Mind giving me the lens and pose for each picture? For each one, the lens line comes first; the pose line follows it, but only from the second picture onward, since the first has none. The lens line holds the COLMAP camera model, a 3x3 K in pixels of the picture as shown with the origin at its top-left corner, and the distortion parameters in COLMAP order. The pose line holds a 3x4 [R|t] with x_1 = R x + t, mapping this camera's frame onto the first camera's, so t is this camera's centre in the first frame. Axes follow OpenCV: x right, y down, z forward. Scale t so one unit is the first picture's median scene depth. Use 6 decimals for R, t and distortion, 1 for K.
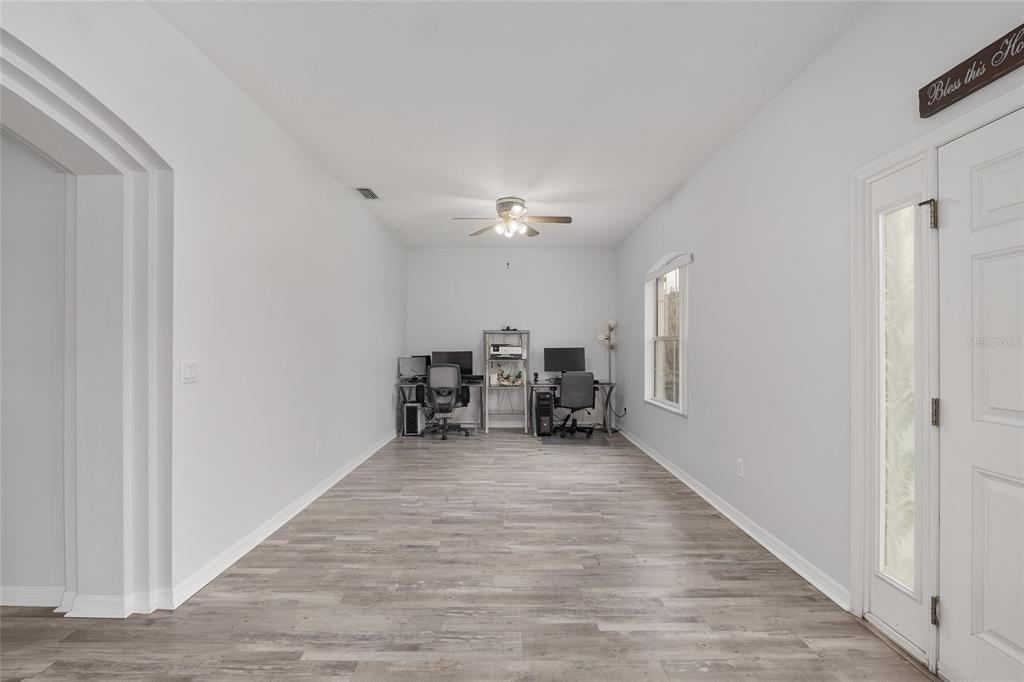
lens RADIAL K [[439.2, 0, 516.0], [0, 439.2, 344.9], [0, 0, 1]] dist [-0.000304, -0.000683]
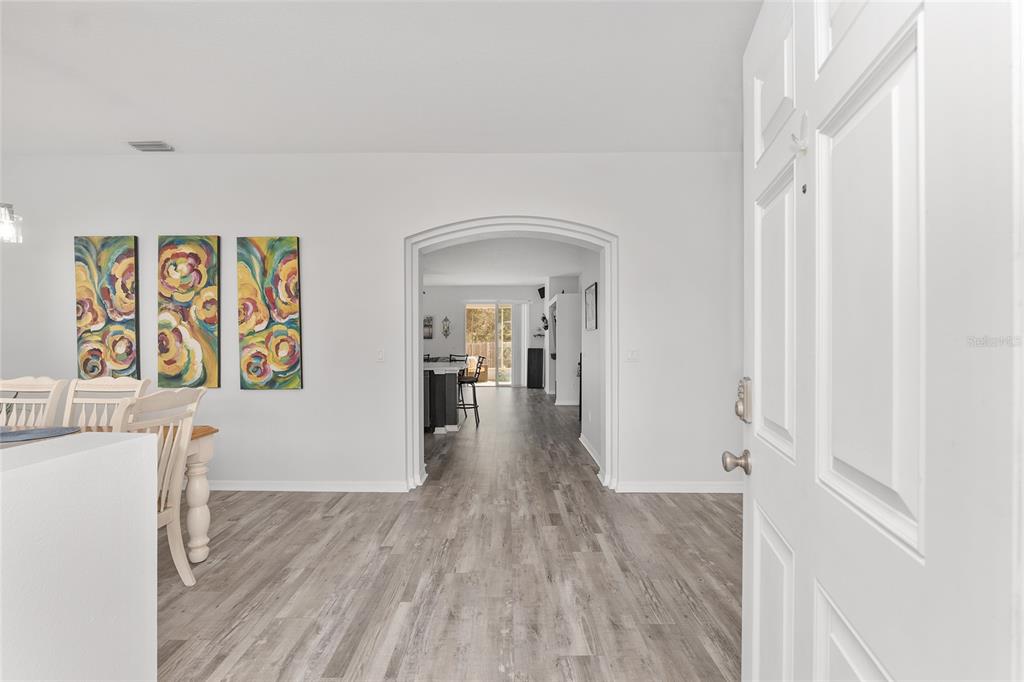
lens RADIAL K [[439.2, 0, 501.6], [0, 439.2, 342.4], [0, 0, 1]] dist [-0.000304, -0.000683]
pose [[-0.023723, -0.003559, -0.999712, 0.310697], [0.004404, 0.999984, -0.003664, 0.005836], [0.999709, -0.004490, -0.023706, 0.193015]]
